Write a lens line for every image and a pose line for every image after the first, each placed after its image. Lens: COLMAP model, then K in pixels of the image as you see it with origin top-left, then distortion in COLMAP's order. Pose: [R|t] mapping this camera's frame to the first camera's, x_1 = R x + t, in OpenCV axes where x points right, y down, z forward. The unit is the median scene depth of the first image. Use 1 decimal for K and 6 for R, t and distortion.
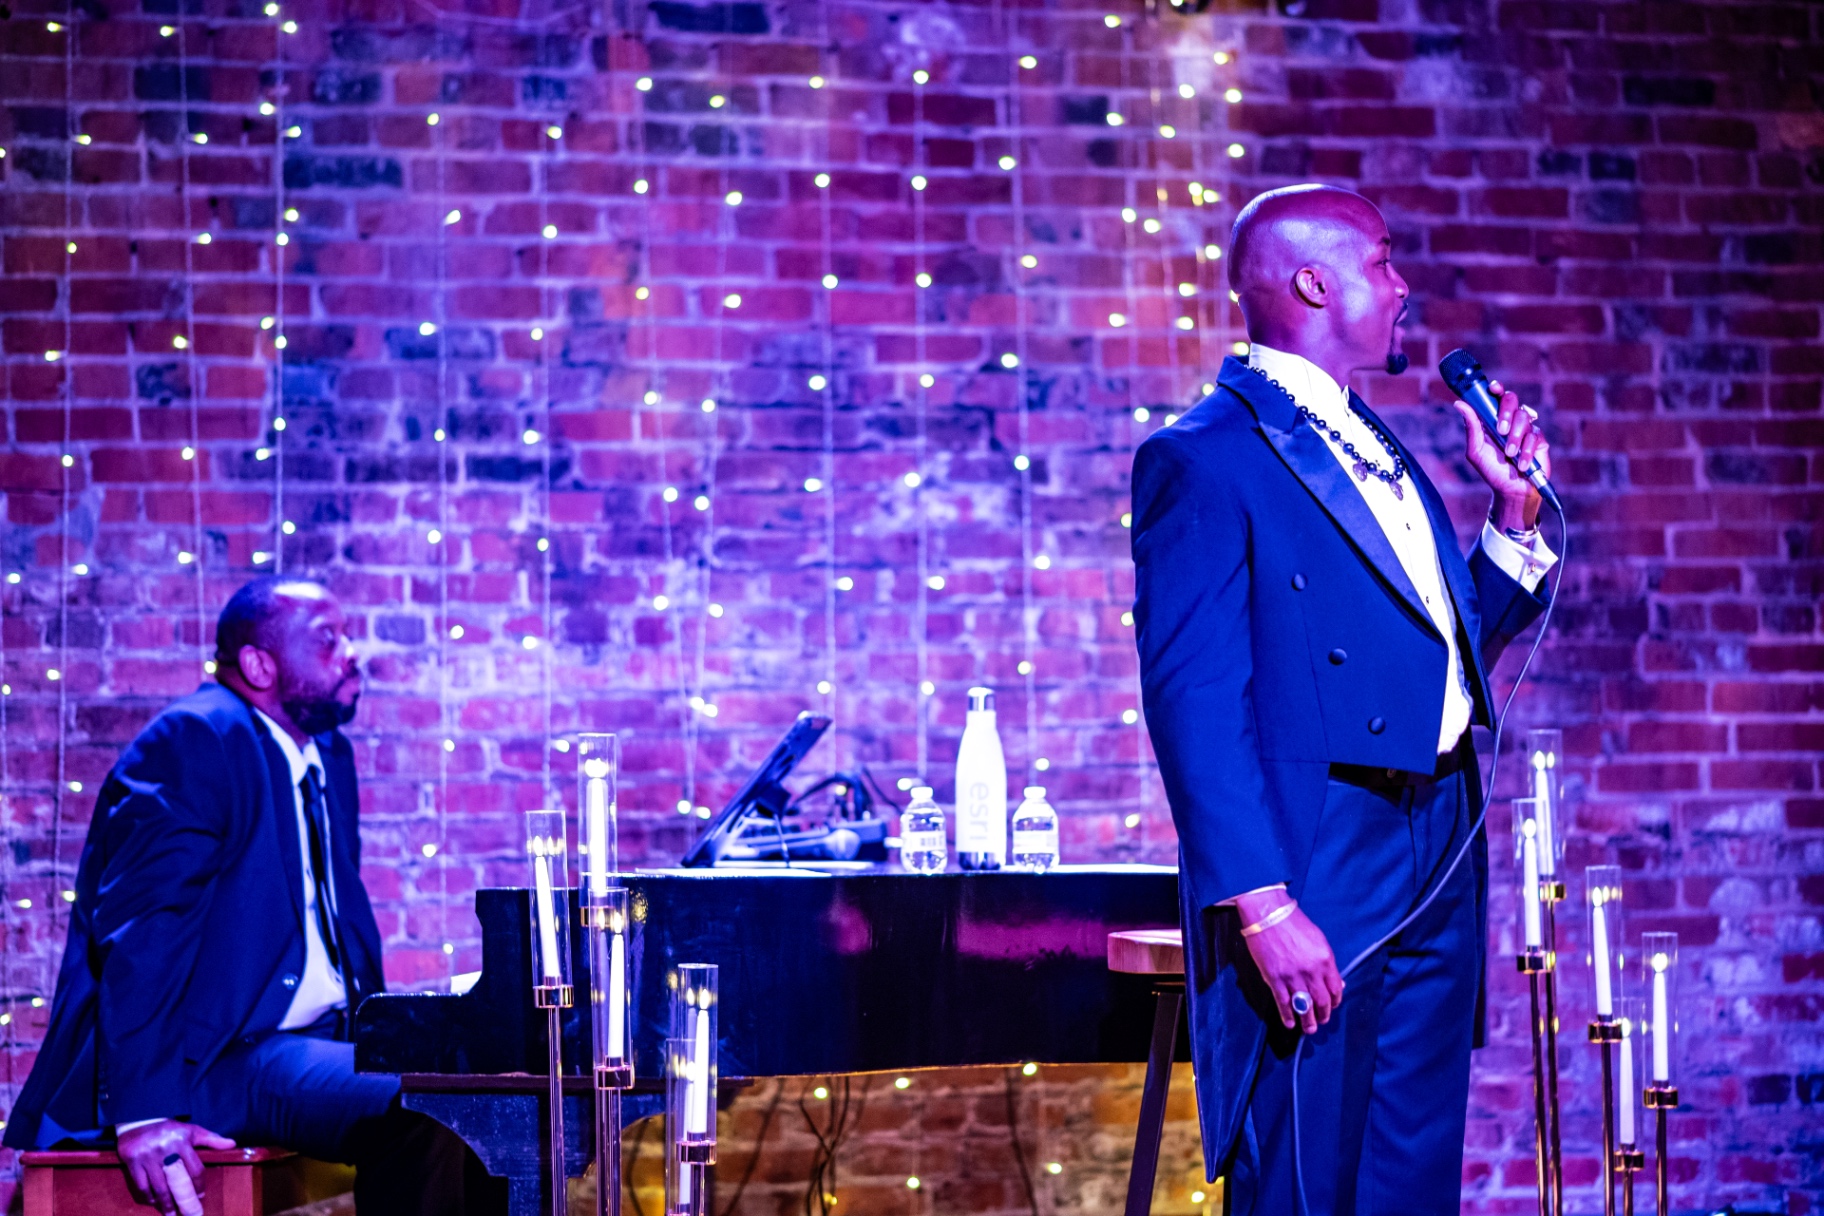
lens RADIAL K [[4331.5, 0, 889.1], [0, 4331.5, 617.6], [0, 0, 1]] dist [0.076525, 0.000000]
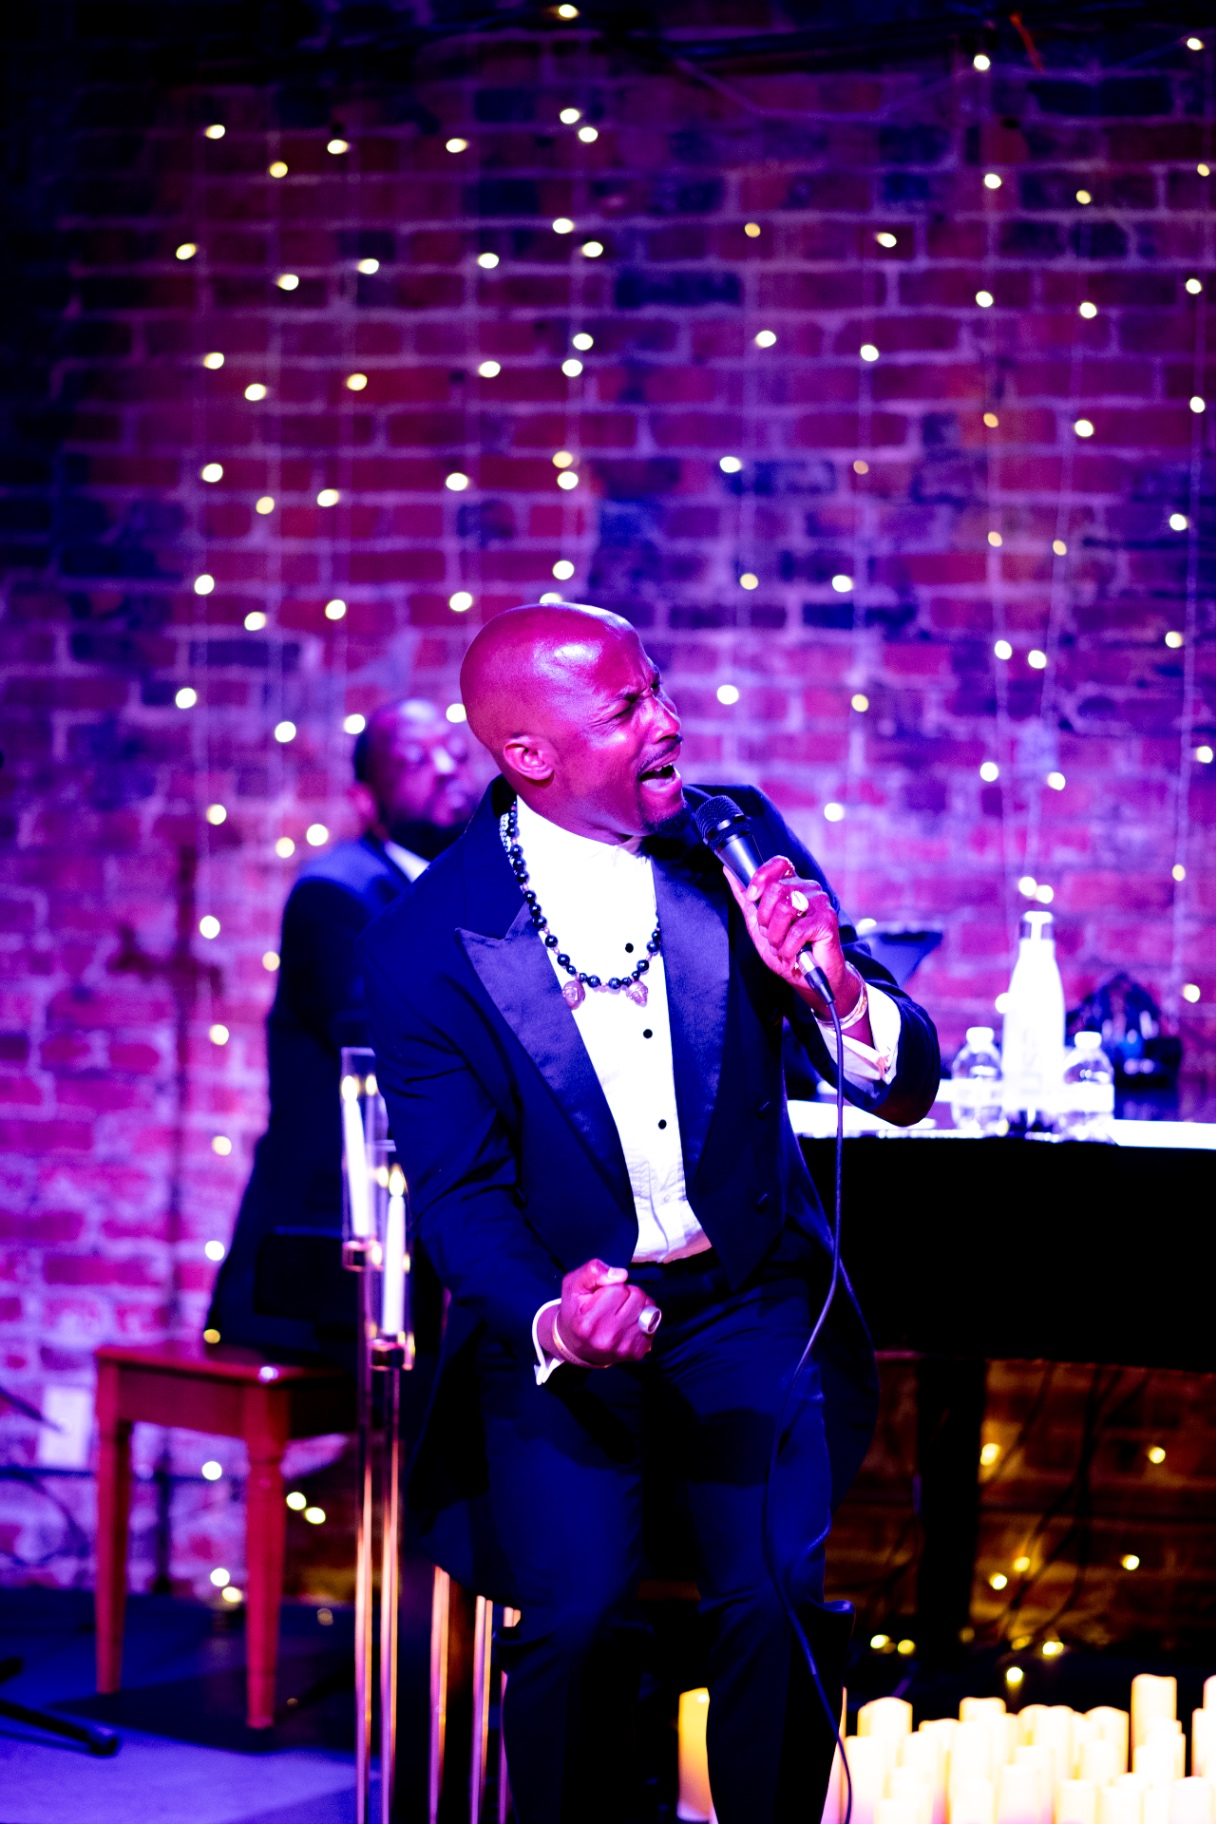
lens RADIAL K [[4331.5, 0, 622.3], [0, 4331.5, 916.0], [0, 0, 1]] dist [0.076525, 0.000000]
pose [[0.891889, 0.045471, -0.449963, 0.272878], [-0.014641, 0.997314, 0.071763, -0.035382], [0.452017, -0.057417, 0.890159, 0.168346]]
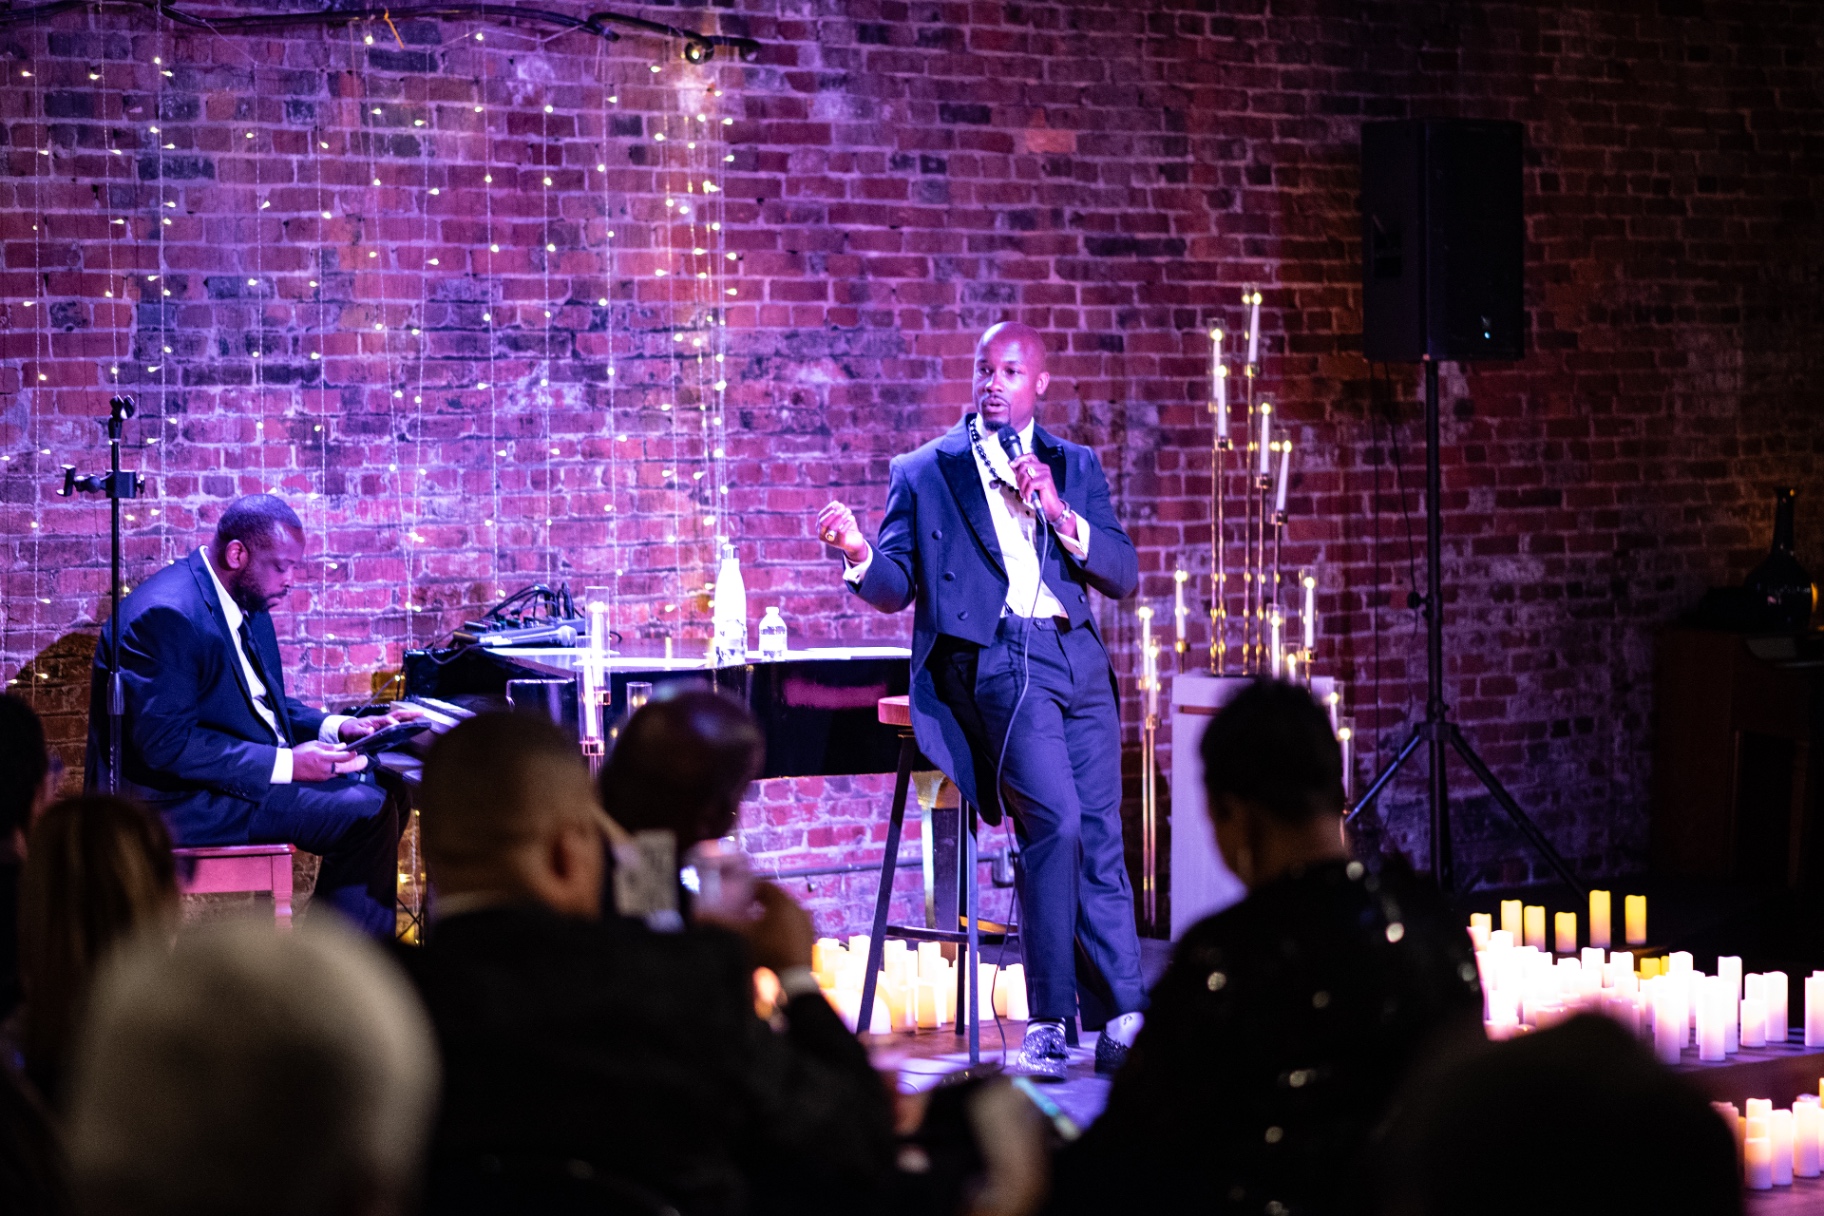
lens RADIAL K [[4401.5, 0, 870.0], [0, 4401.5, 599.8], [0, 0, 1]] dist [0.084203, 0.000000]
pose [[0.929592, -0.011591, 0.368408, -0.439589], [-0.017014, 0.997091, 0.074301, -0.070385], [-0.368198, -0.075337, 0.926690, -0.436785]]
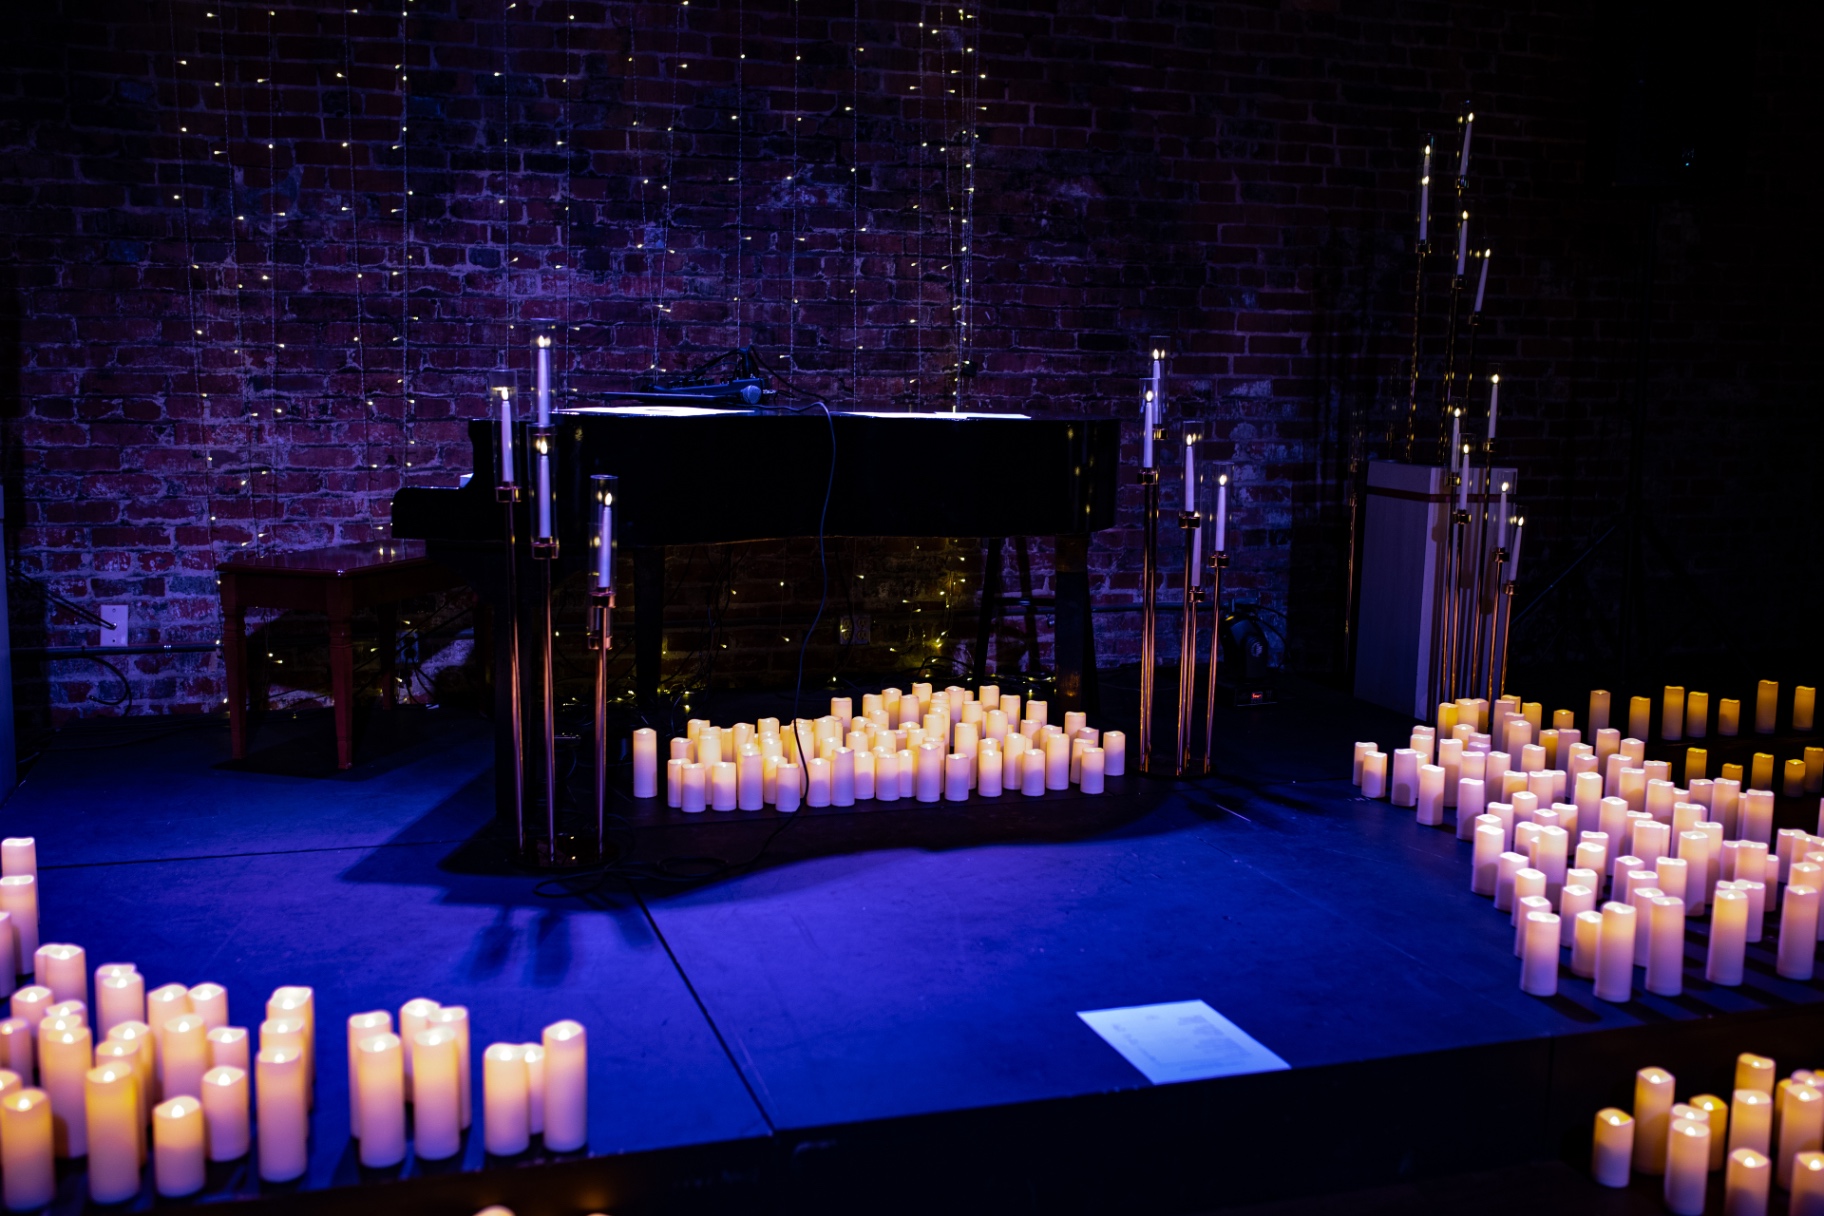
lens RADIAL K [[1725.9, 0, 905.0], [0, 1725.9, 599.8], [0, 0, 1]] dist [-0.037738, 0.000000]
pose [[0.998908, 0.022863, 0.040746, 0.026559], [-0.029722, 0.983835, 0.176592, 0.010441], [-0.036050, -0.177610, 0.983440, 0.297042]]
